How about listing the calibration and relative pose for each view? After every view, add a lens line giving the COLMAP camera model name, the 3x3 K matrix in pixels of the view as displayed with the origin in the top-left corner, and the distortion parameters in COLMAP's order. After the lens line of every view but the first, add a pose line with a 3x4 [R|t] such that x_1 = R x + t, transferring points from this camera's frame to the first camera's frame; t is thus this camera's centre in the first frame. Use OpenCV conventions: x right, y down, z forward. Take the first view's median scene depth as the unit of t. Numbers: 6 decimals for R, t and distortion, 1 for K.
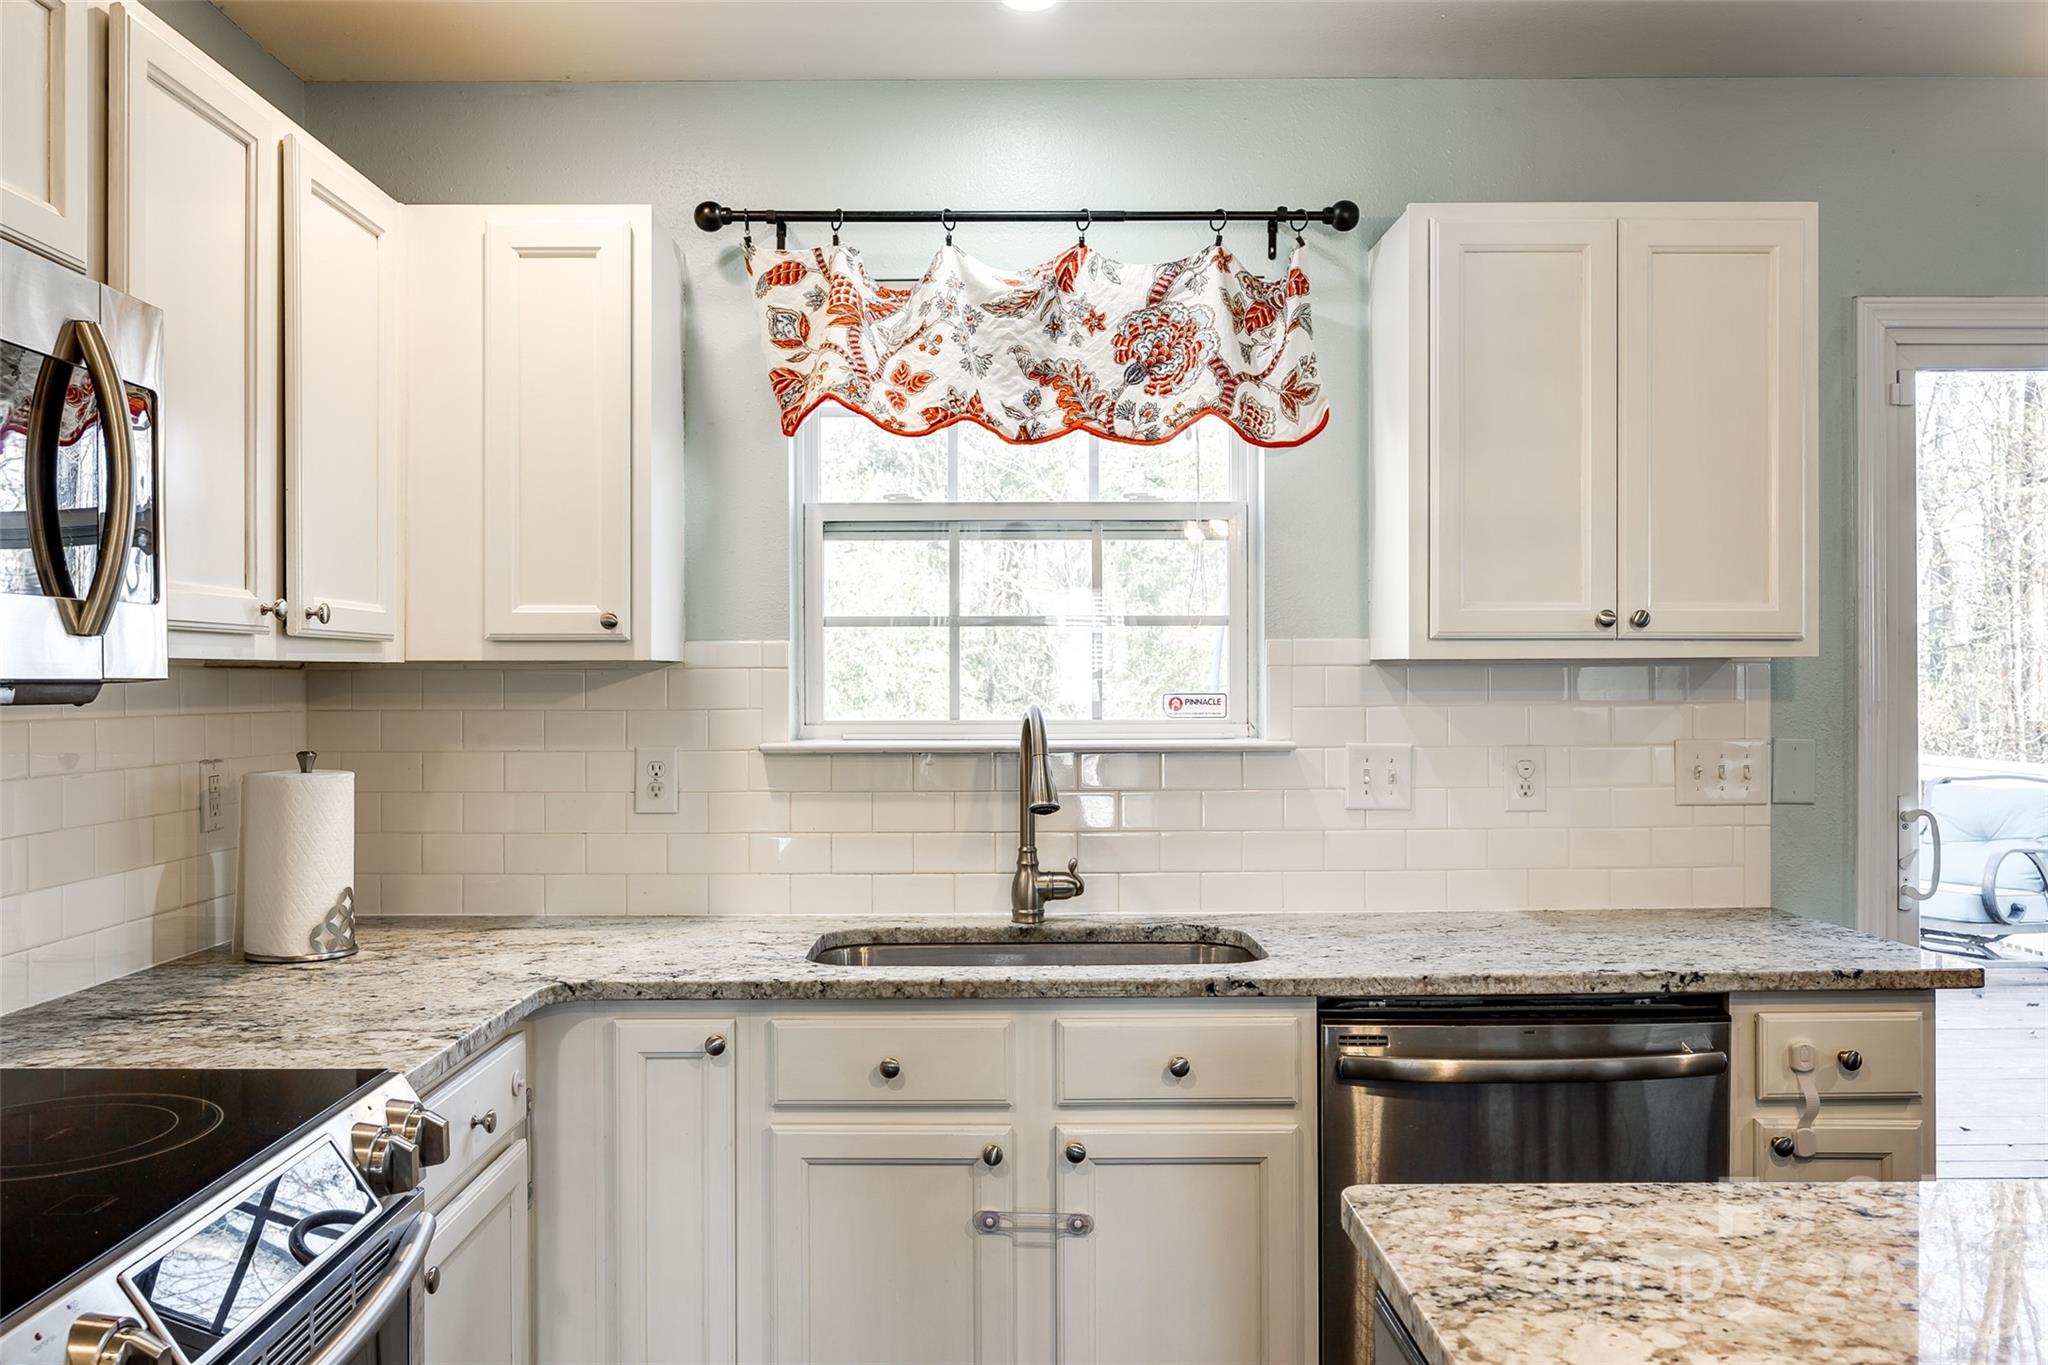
lens RADIAL K [[1559.5, 0, 974.4], [0, 1559.5, 670.6], [0, 0, 1]] dist [0.002481, 0.003344]
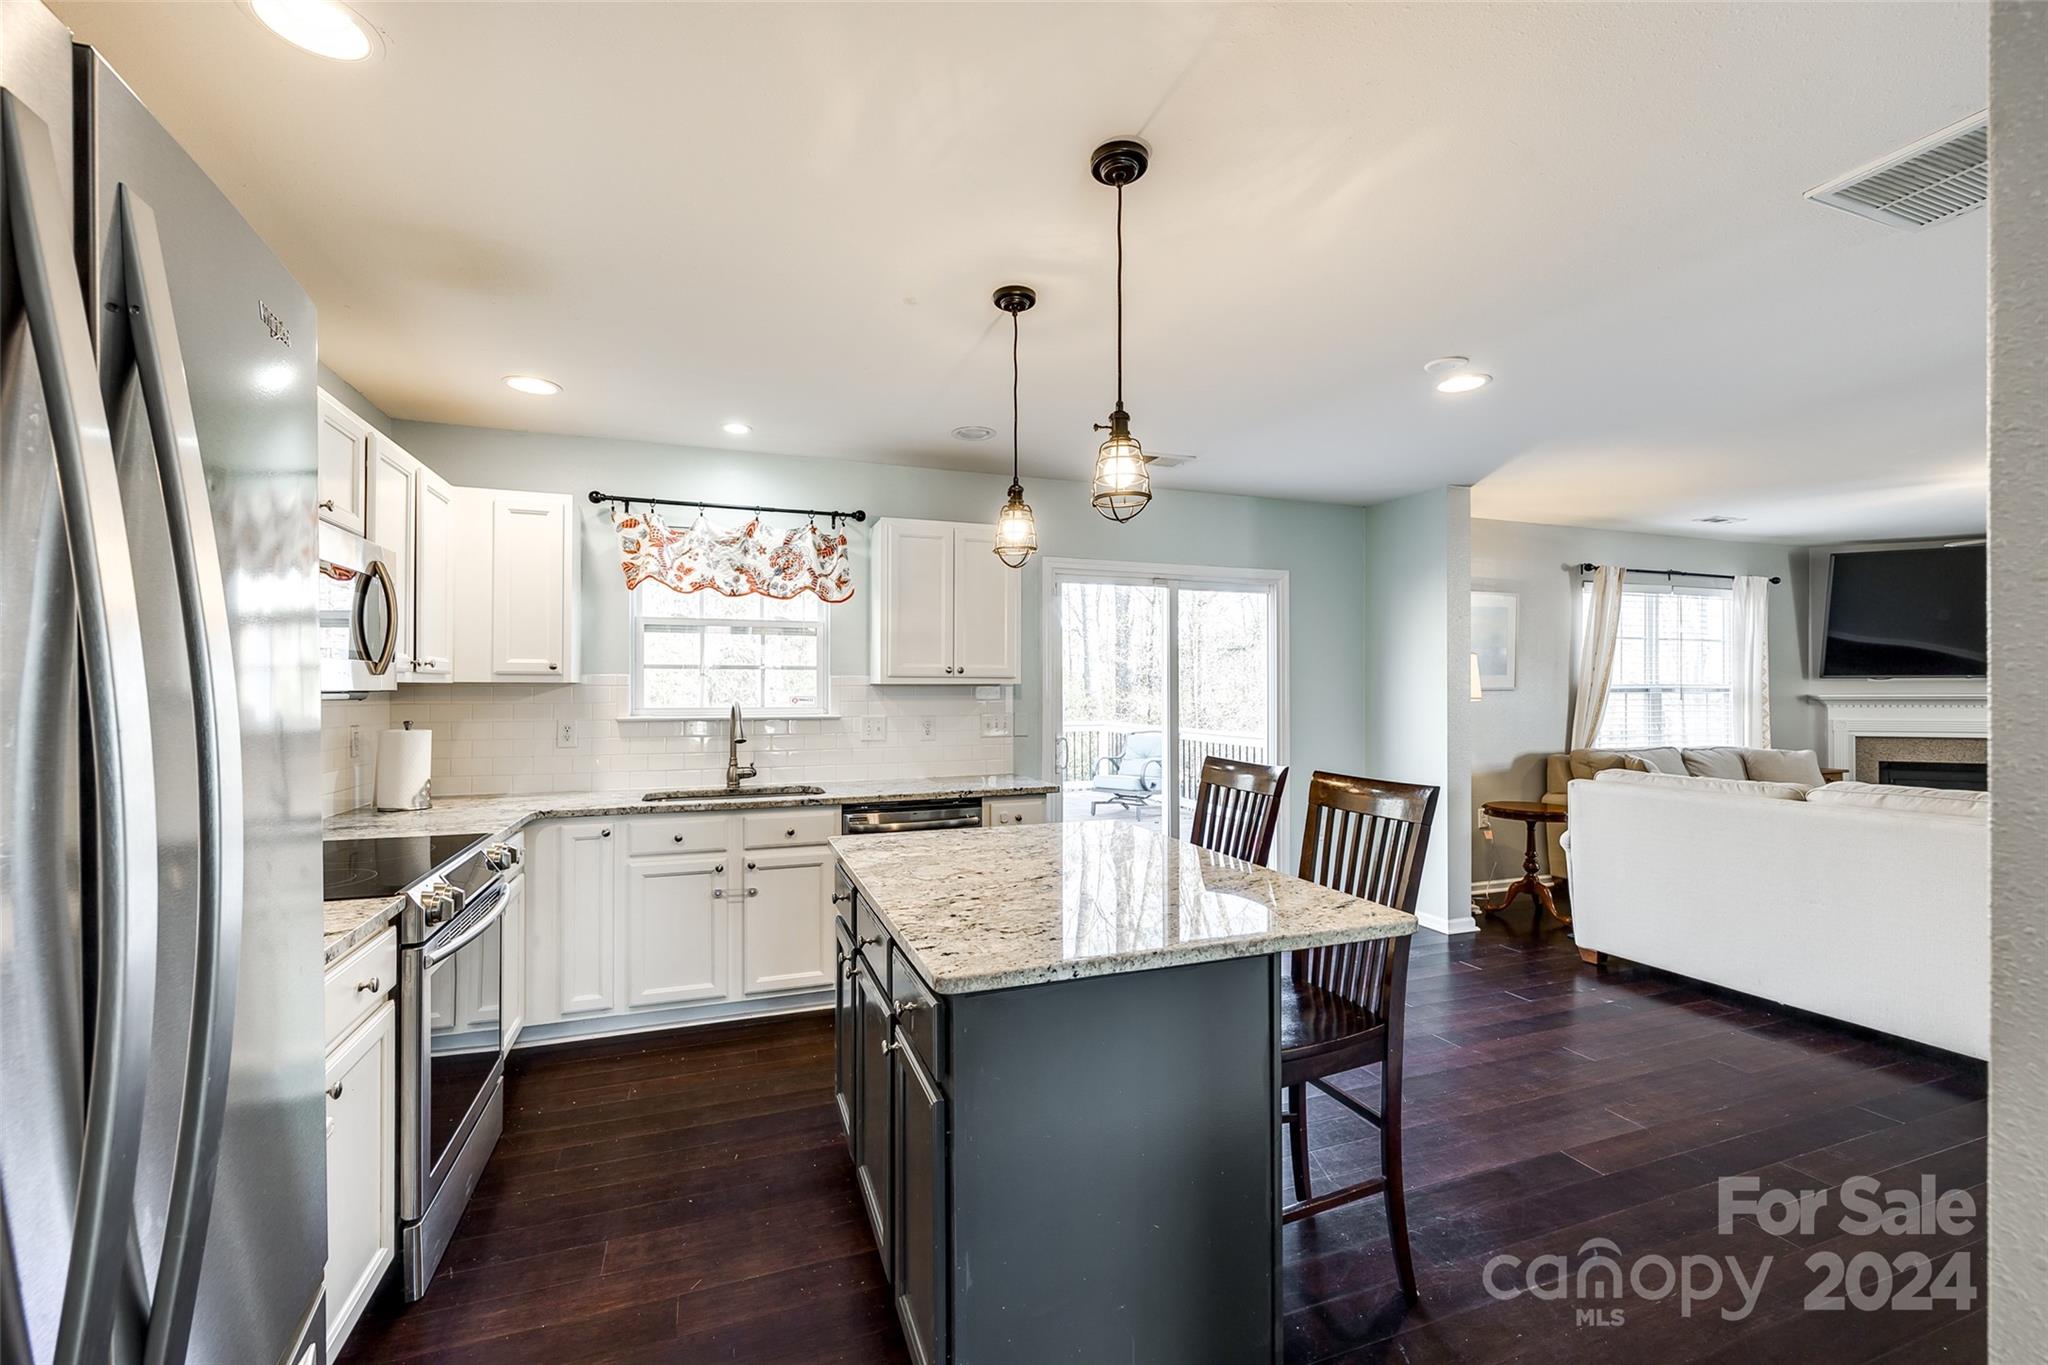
lens RADIAL K [[835.9, 0, 1001.6], [0, 835.9, 686.1], [0, 0, 1]] dist [-0.003317, 0.001261]
pose [[0.940646, 0.004814, 0.339356, -0.017116], [-0.005041, 0.999987, -0.000212, -0.004092], [-0.339352, -0.001511, 0.940658, -0.421462]]
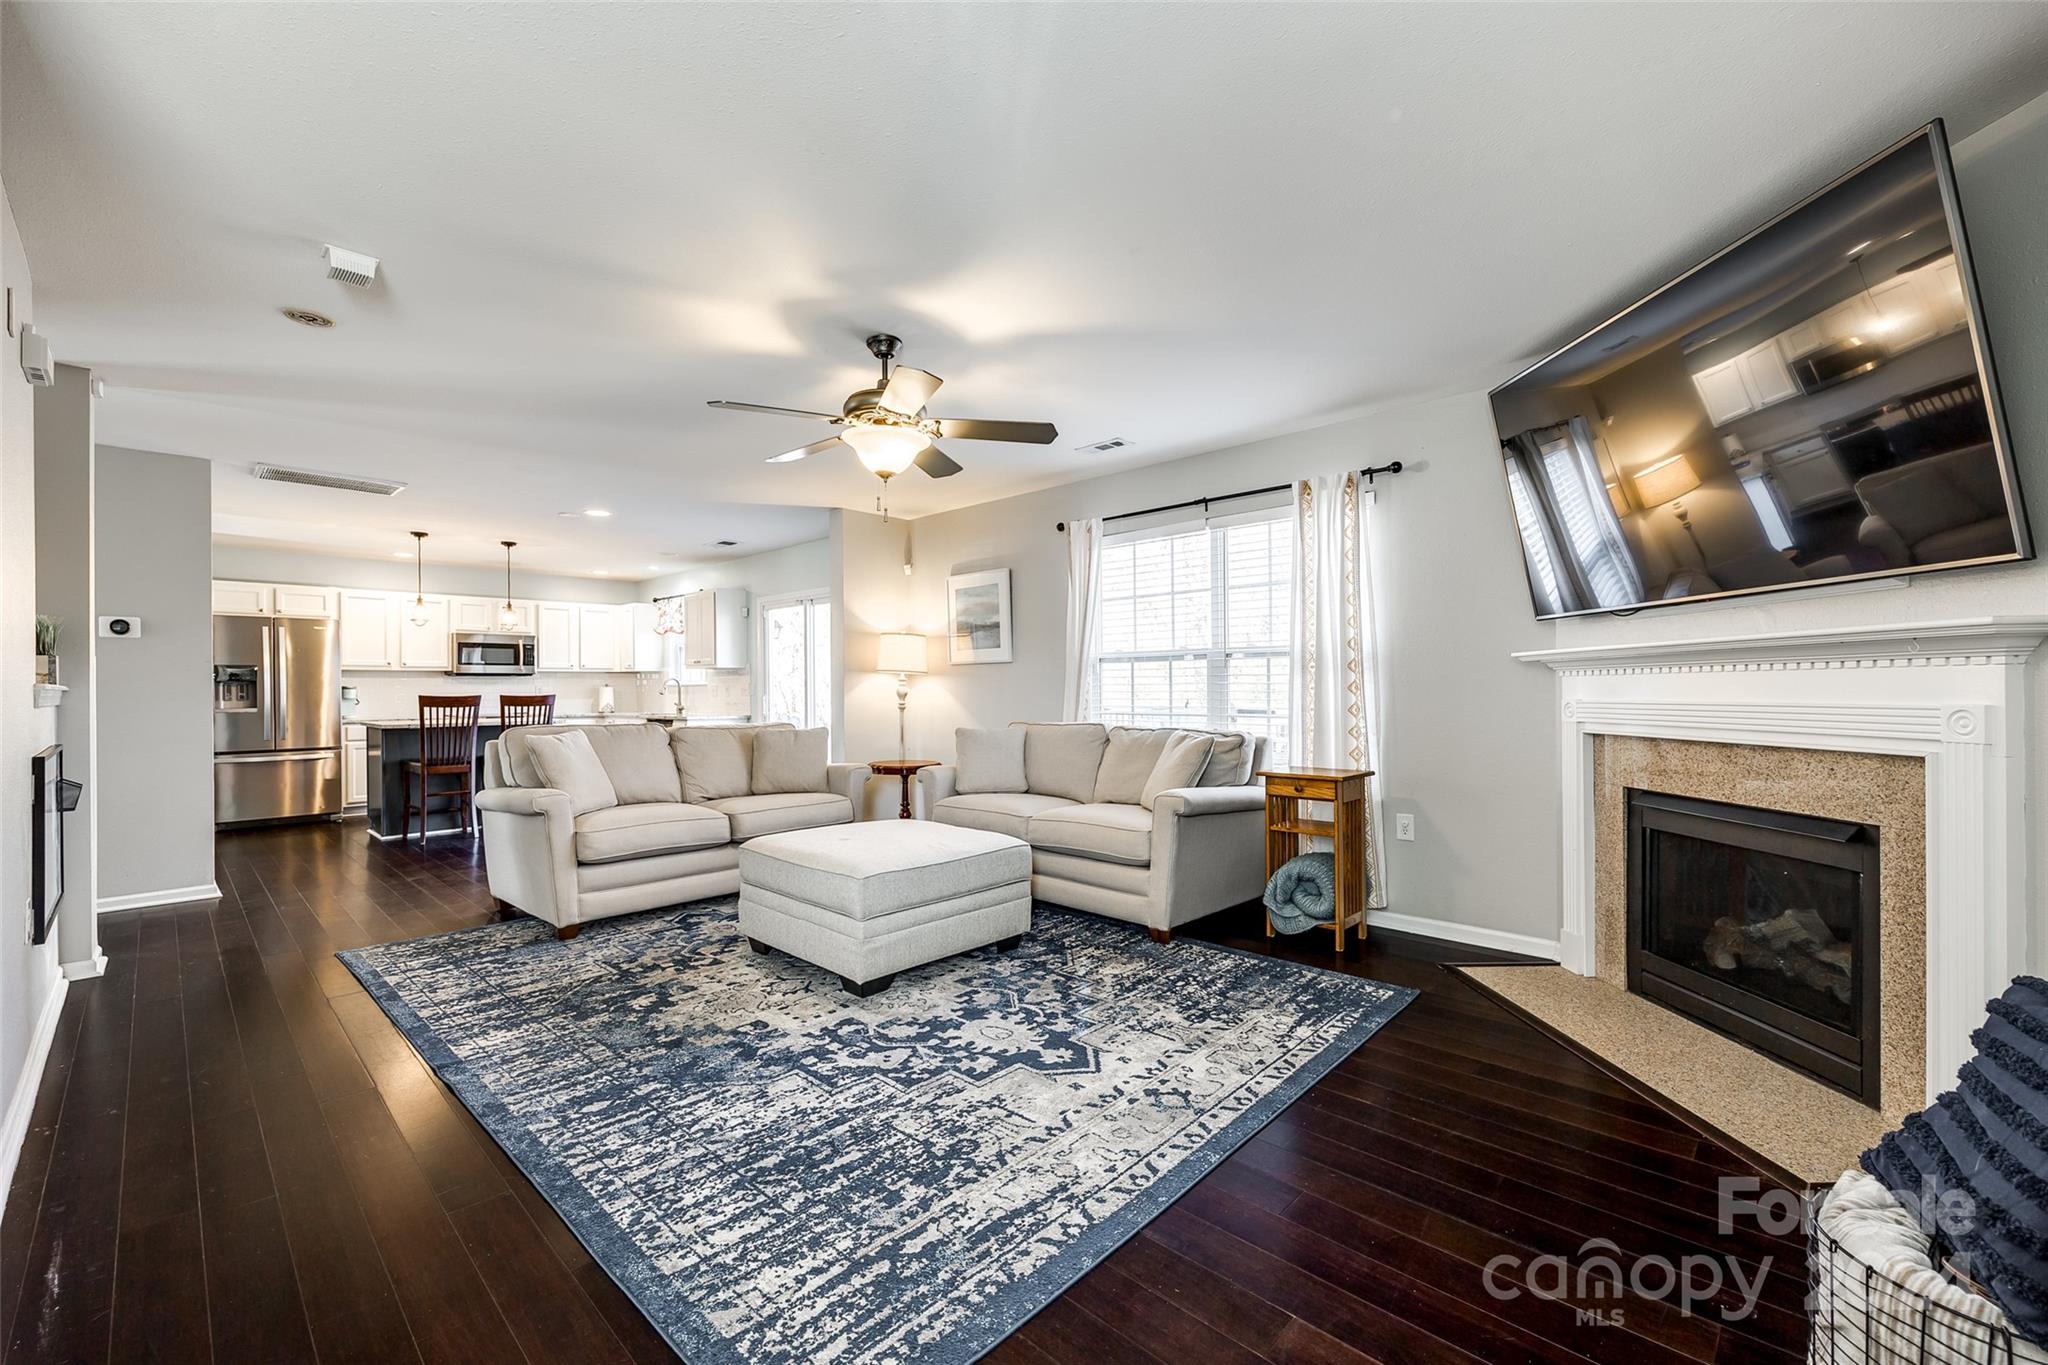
lens RADIAL K [[835.9, 0, 1020.1], [0, 835.9, 678.2], [0, 0, 1]] dist [-0.003317, 0.001261]
pose [[0.720411, -0.008121, -0.693500, 3.271583], [0.006214, 0.999967, -0.005255, 0.049059], [0.693520, -0.000524, 0.720437, -0.413573]]
